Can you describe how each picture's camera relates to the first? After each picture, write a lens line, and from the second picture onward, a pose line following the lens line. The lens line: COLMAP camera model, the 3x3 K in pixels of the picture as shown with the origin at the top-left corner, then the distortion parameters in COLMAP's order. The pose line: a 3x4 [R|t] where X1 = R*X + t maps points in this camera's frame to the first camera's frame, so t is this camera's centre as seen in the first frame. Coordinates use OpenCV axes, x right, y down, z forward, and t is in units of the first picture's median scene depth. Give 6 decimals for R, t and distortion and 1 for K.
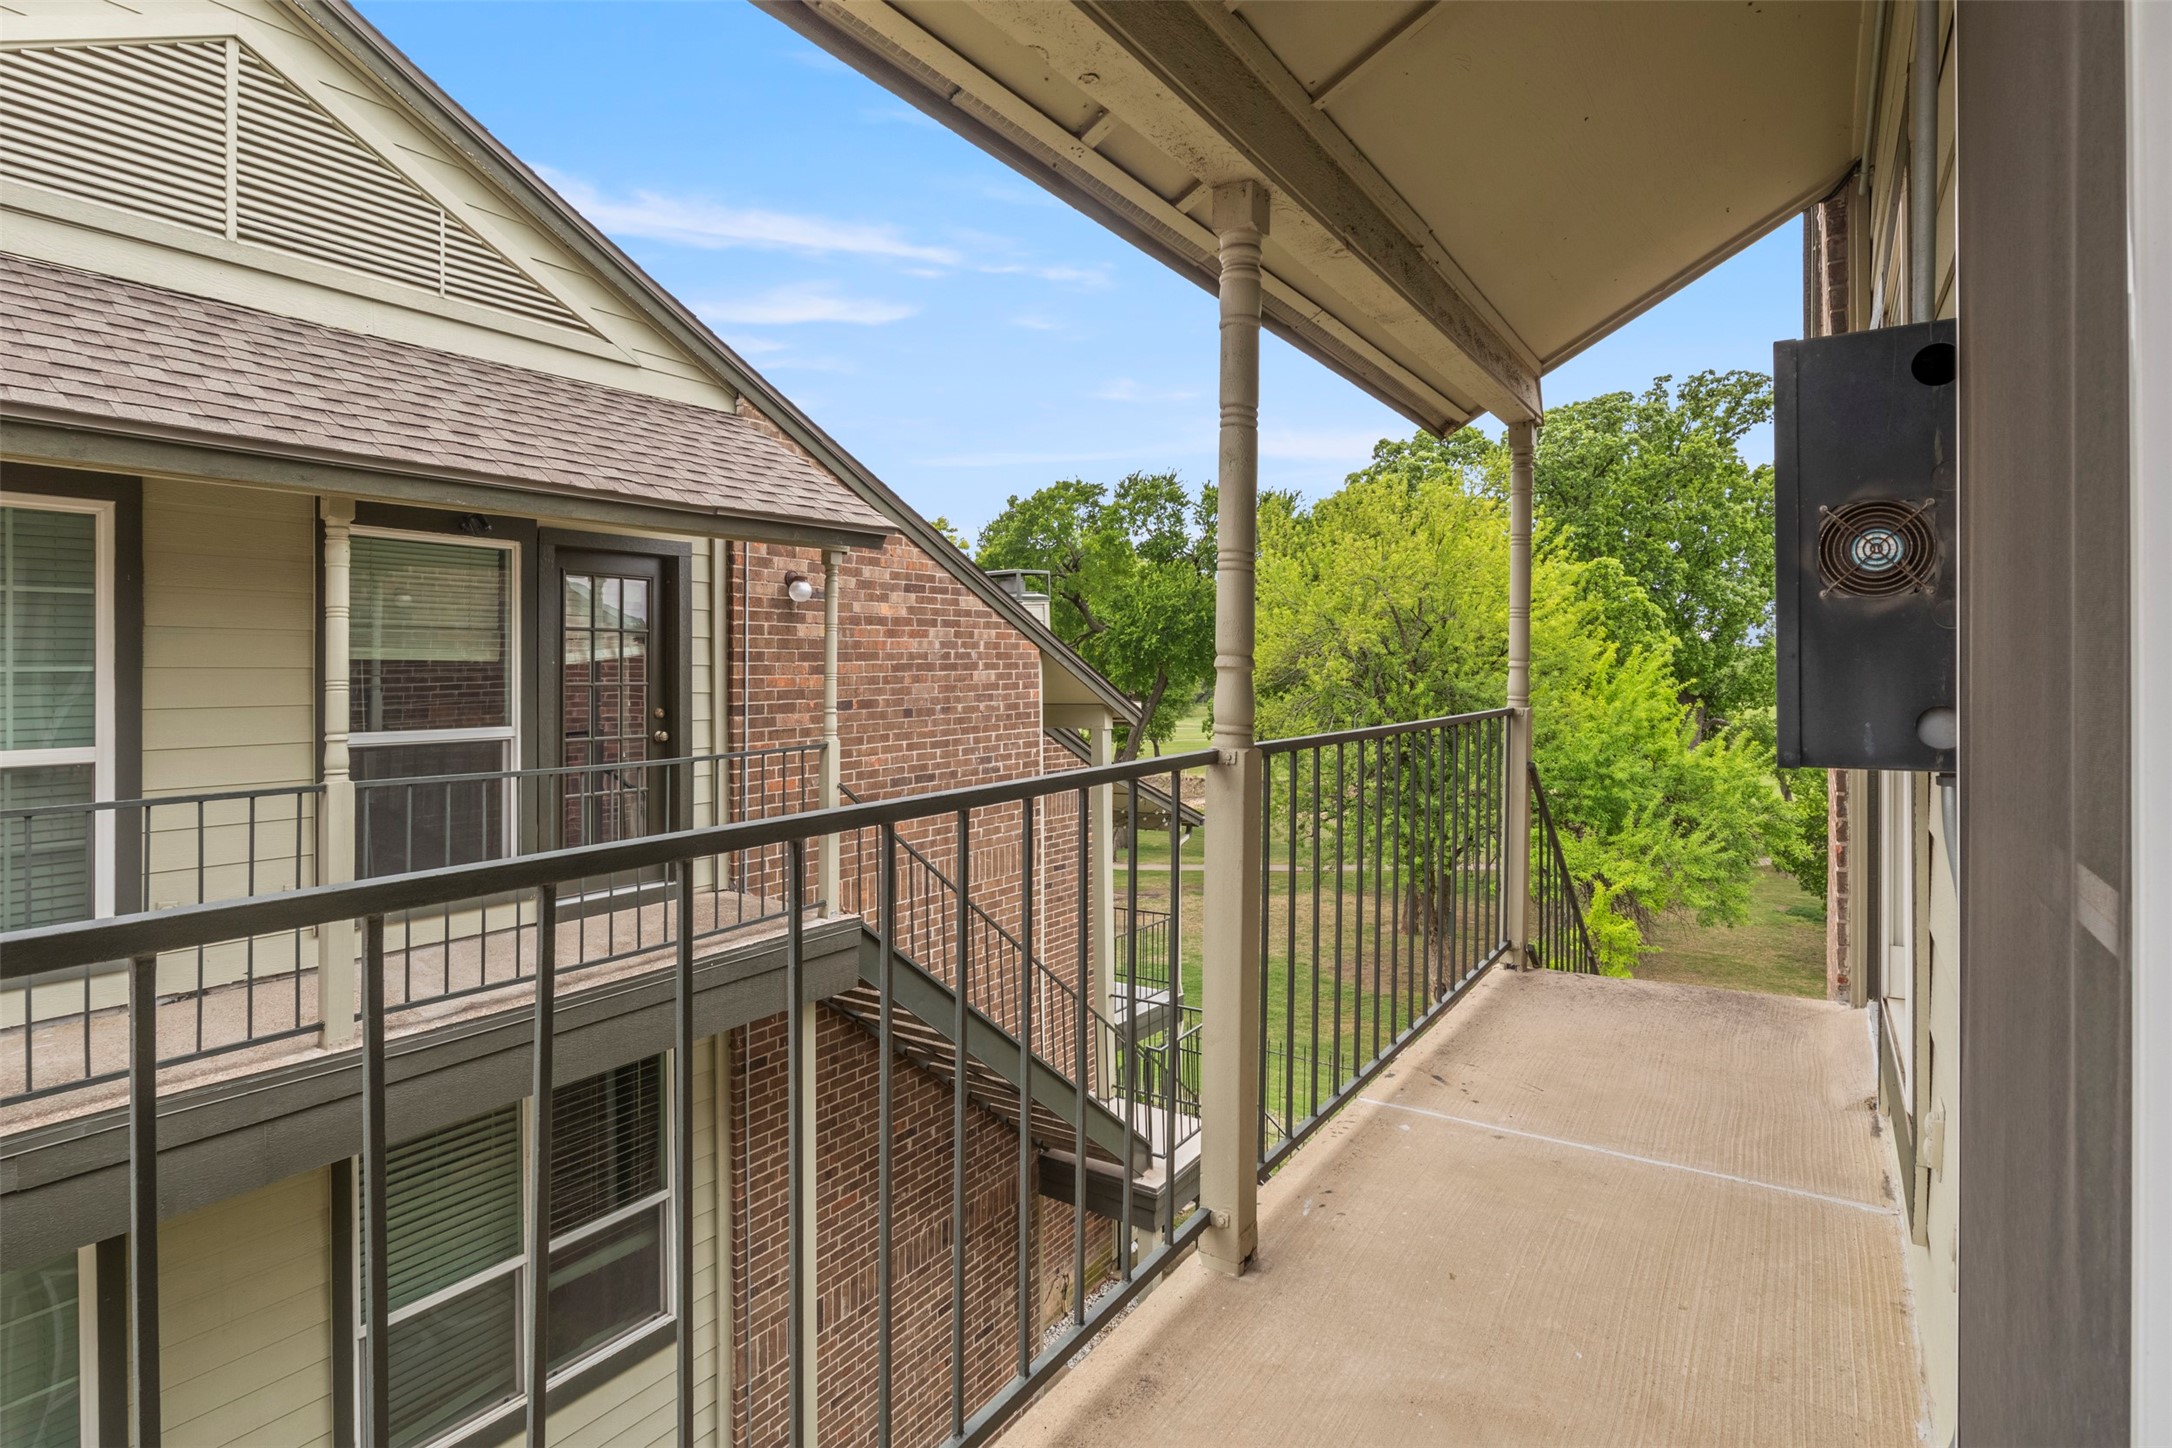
lens RADIAL K [[1088.6, 0, 1084.8], [0, 1088.6, 678.2], [0, 0, 1]] dist [-0.007735, 0.000083]
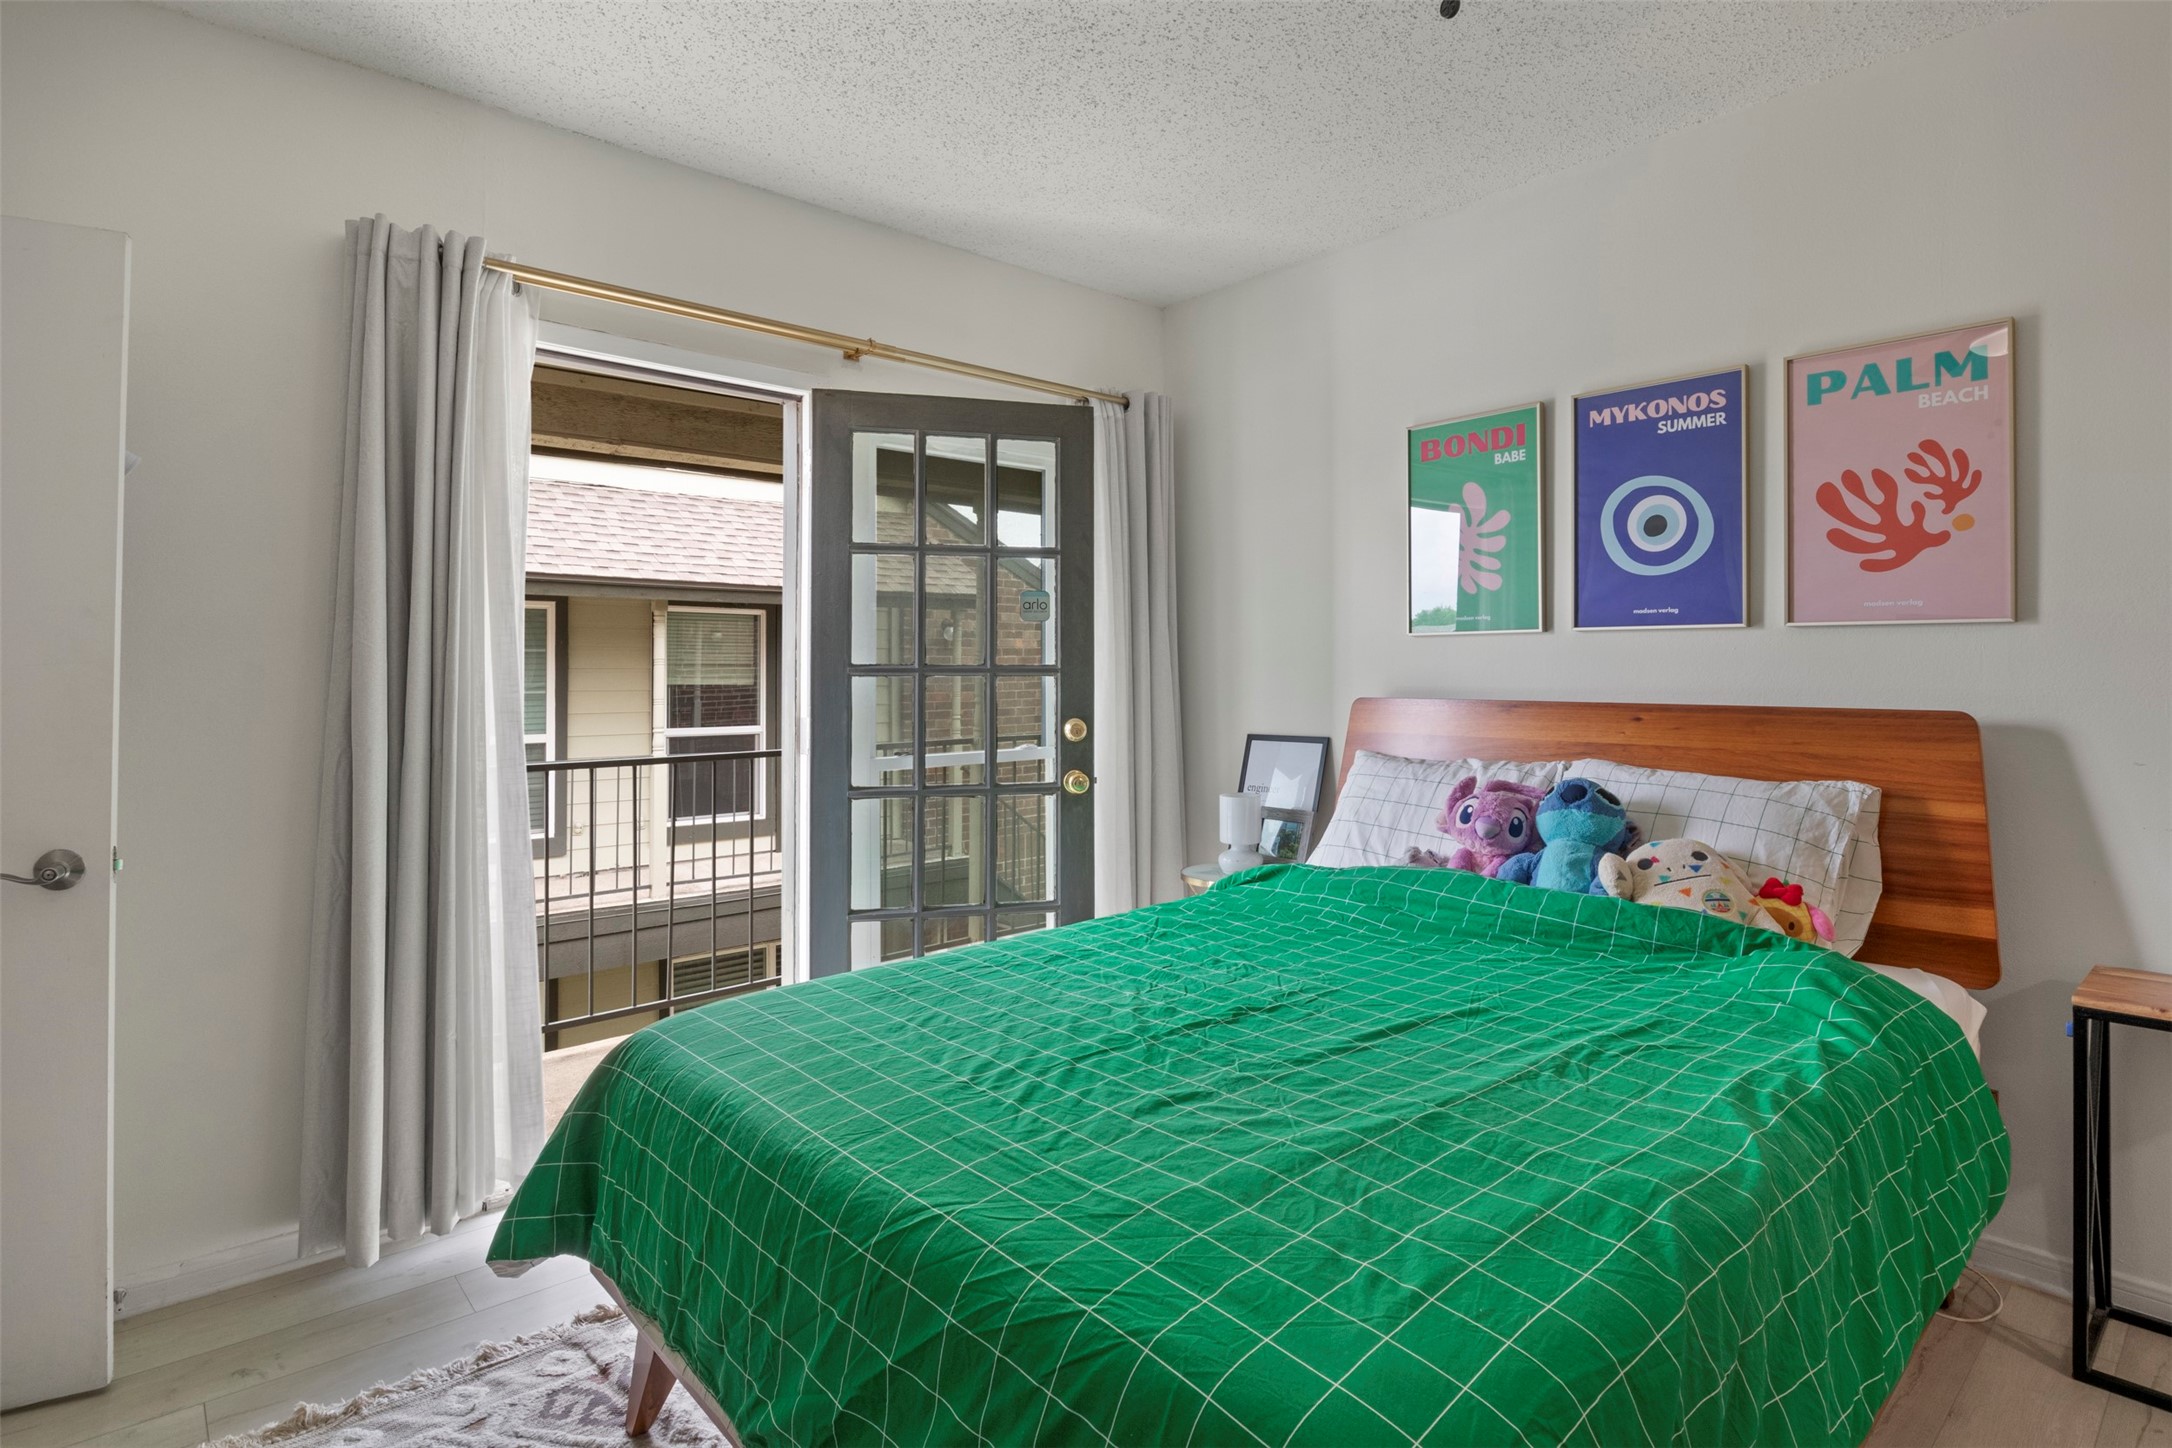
lens RADIAL K [[1088.6, 0, 1084.8], [0, 1088.6, 678.2], [0, 0, 1]] dist [-0.007735, 0.000083]
pose [[0.967611, 0.000765, -0.252444, 0.435169], [-0.001594, 0.999994, -0.003078, -0.027180], [0.252440, 0.003381, 0.967607, -0.551673]]
